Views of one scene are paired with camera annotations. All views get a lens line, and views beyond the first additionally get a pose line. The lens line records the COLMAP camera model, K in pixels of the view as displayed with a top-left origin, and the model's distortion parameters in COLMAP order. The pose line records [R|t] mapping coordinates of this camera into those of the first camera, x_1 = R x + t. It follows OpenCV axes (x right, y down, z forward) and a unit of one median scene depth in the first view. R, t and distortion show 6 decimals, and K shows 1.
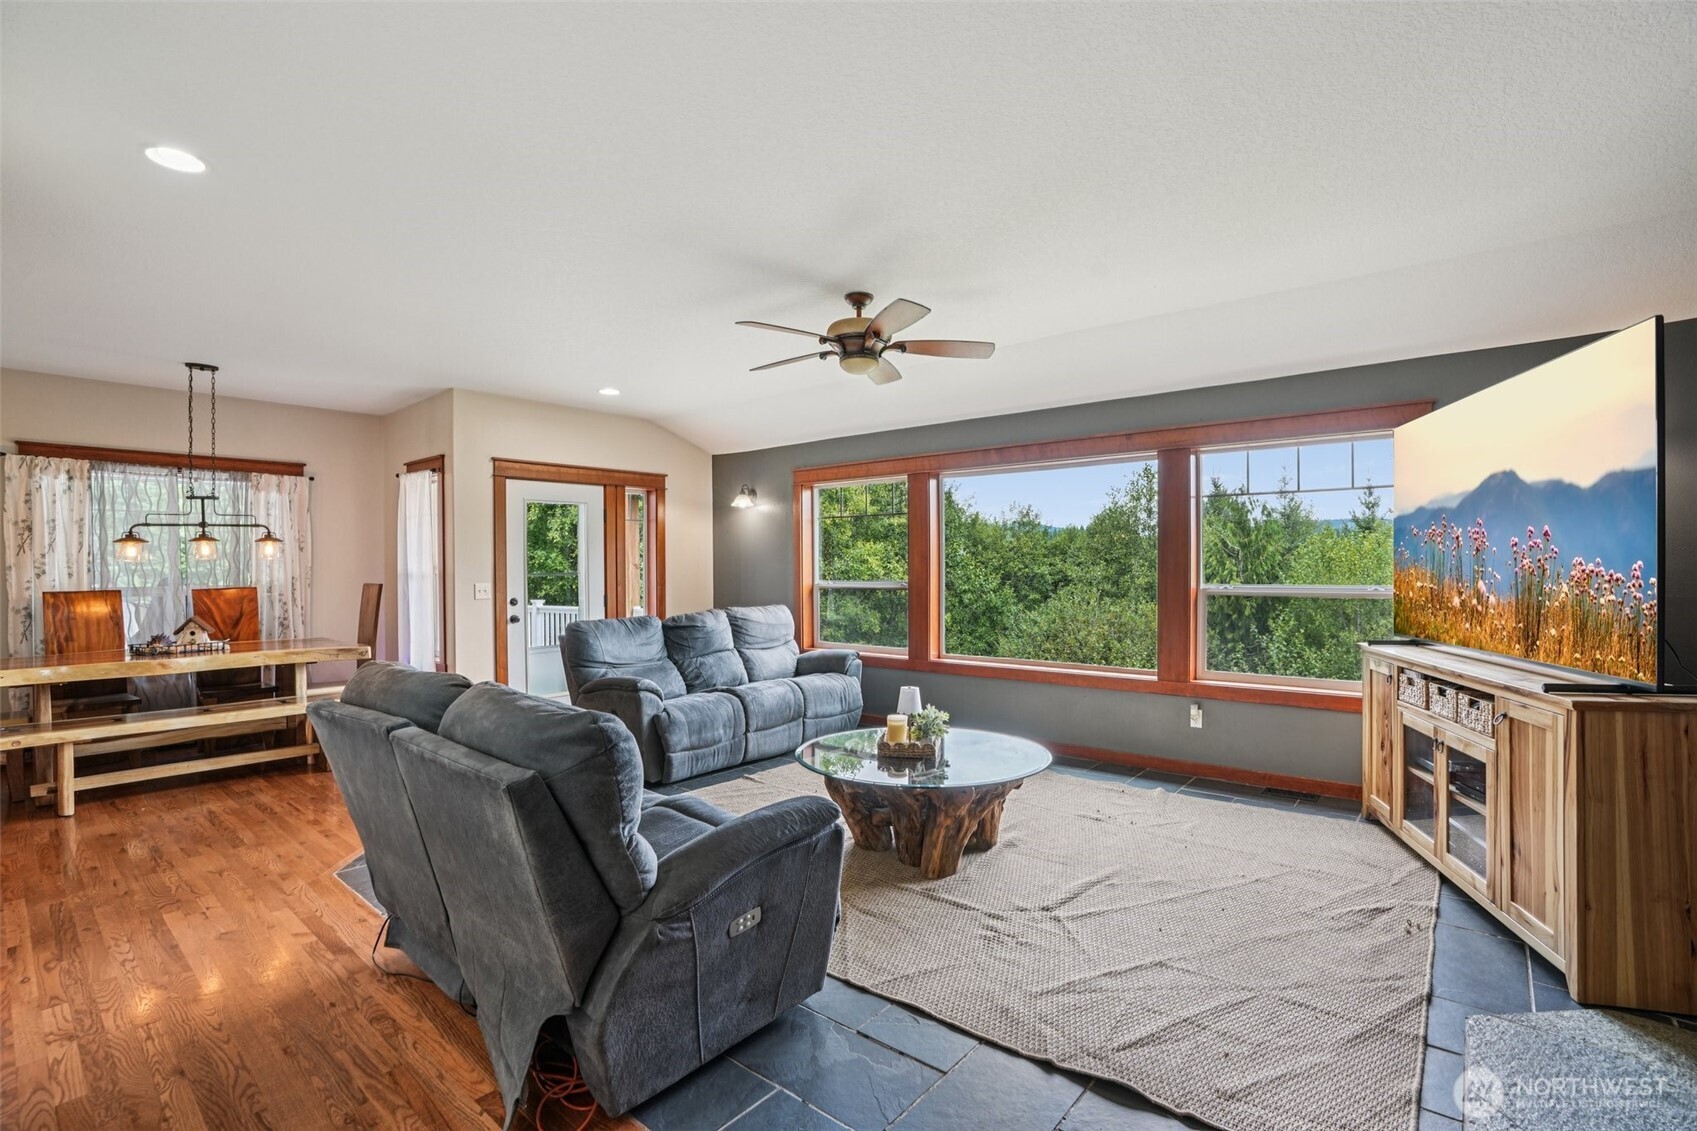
lens RADIAL K [[783.9, 0, 851.4], [0, 783.9, 569.8], [0, 0, 1]] dist [-0.063974, 0.022443]
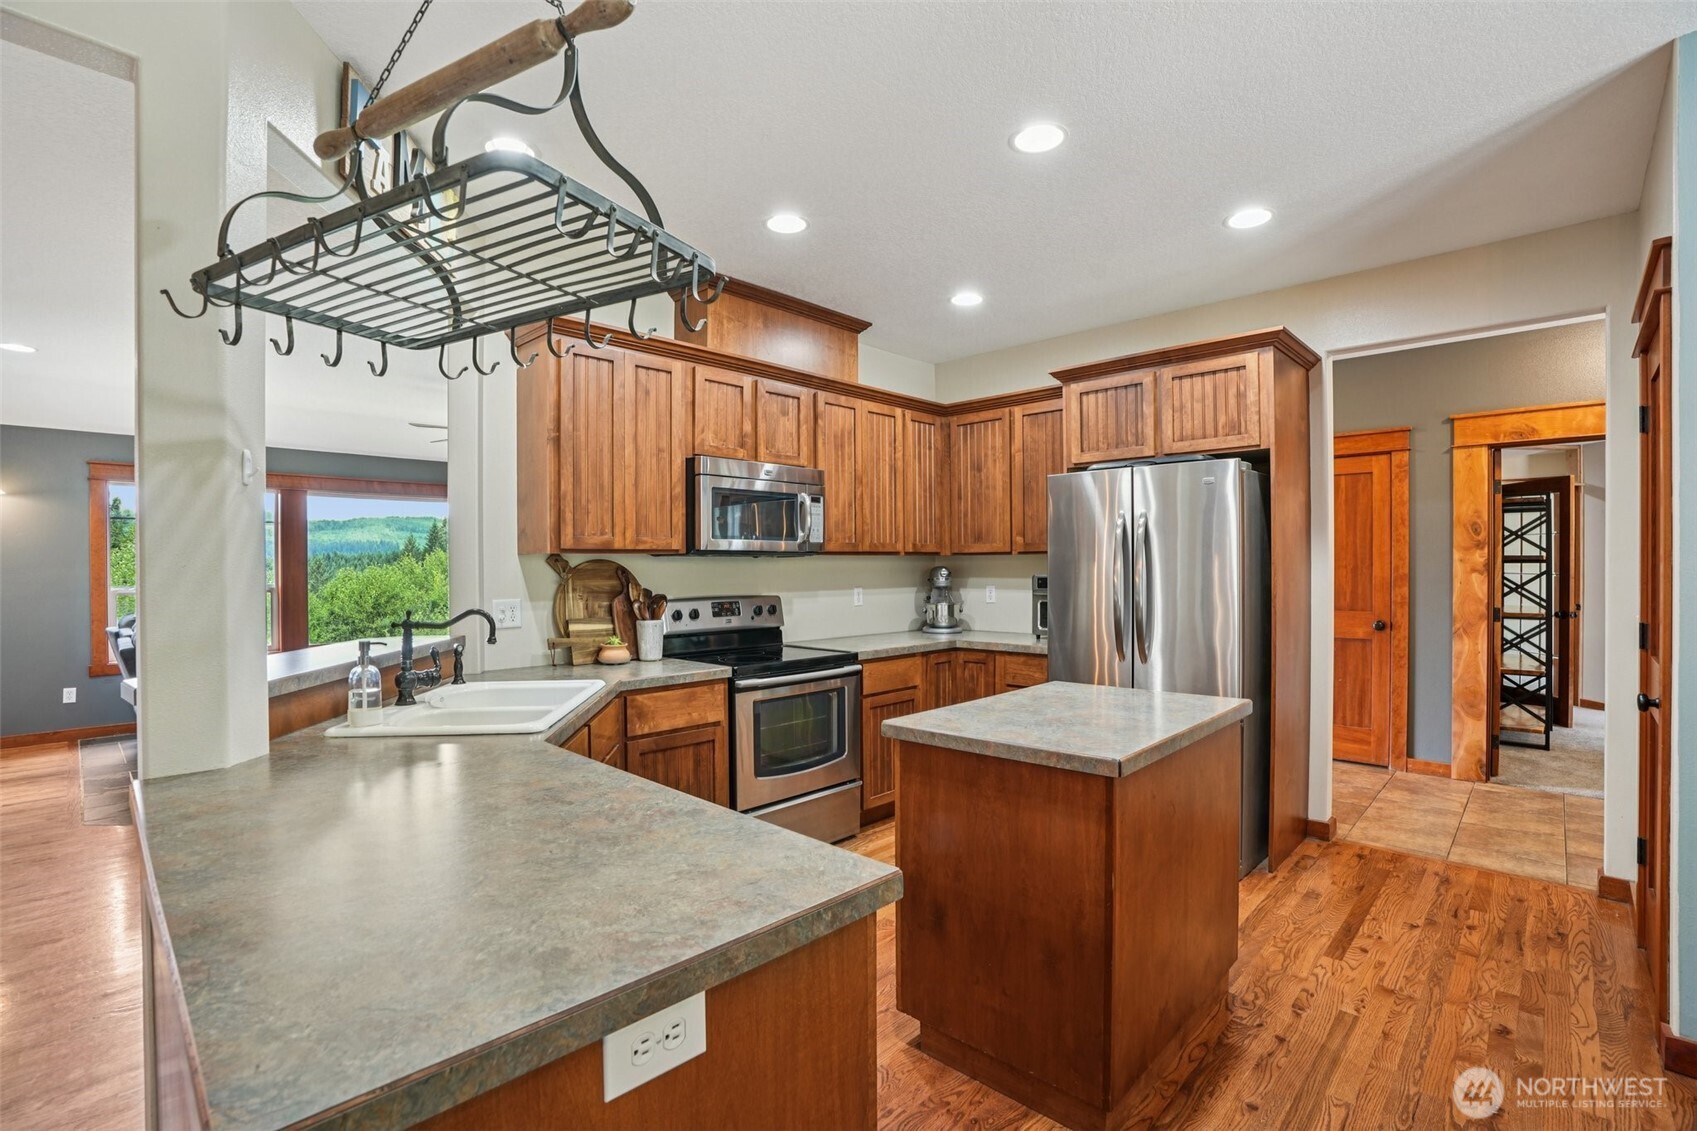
lens RADIAL K [[783.9, 0, 851.4], [0, 783.9, 569.8], [0, 0, 1]] dist [-0.063974, 0.022443]
pose [[0.067845, 0.000300, 0.997696, -1.177462], [0.007558, 0.999971, -0.000814, 0.001809], [-0.997667, 0.007596, 0.067841, 0.130592]]
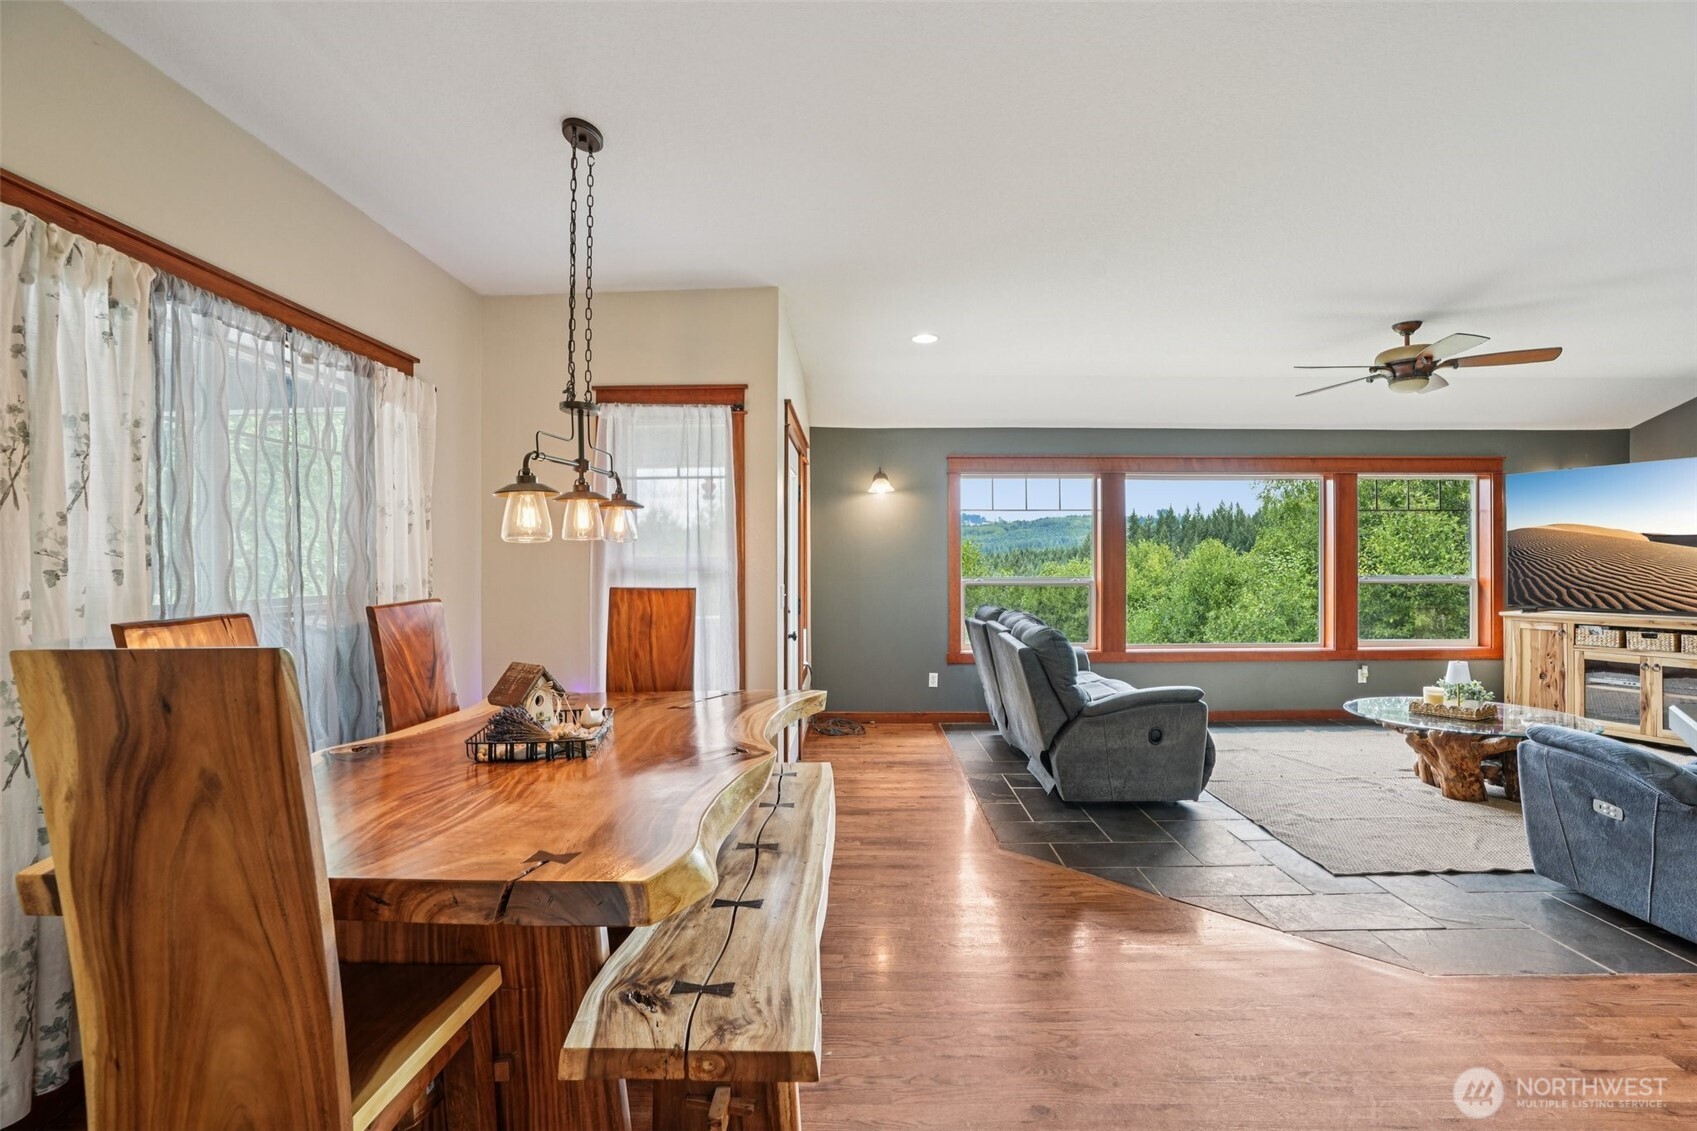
lens RADIAL K [[776.7, 0, 846.4], [0, 776.7, 563.2], [0, 0, 1]] dist [-0.067747, 0.022074]
pose [[0.774954, 0.003347, 0.632008, -1.015022], [0.000819, 0.999980, -0.006300, 0.004030], [-0.632017, 0.005400, 0.774936, 0.518042]]
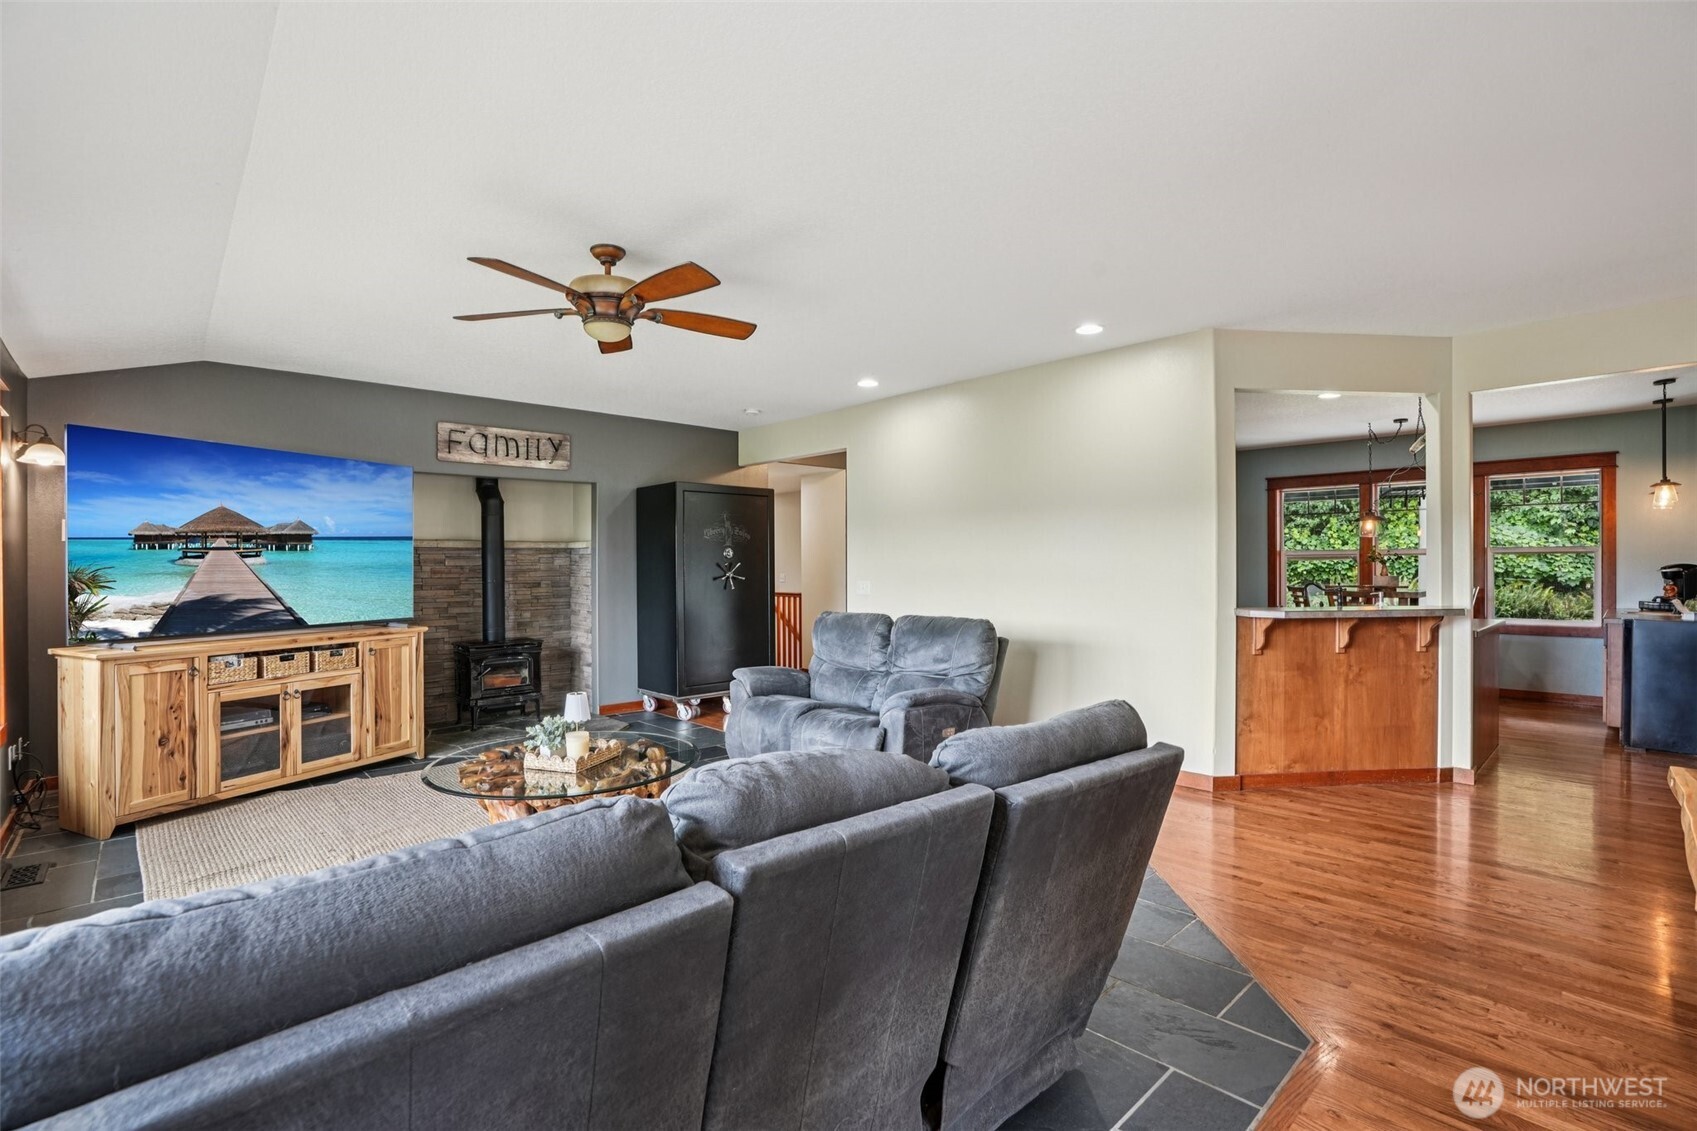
lens RADIAL K [[777.1, 0, 856.0], [0, 777.1, 575.7], [0, 0, 1]] dist [-0.065330, 0.020939]
pose [[-0.994199, 0.009118, 0.107169, -0.267757], [0.010886, 0.999814, 0.015919, -0.003090], [-0.107004, 0.016993, -0.994113, 1.392890]]
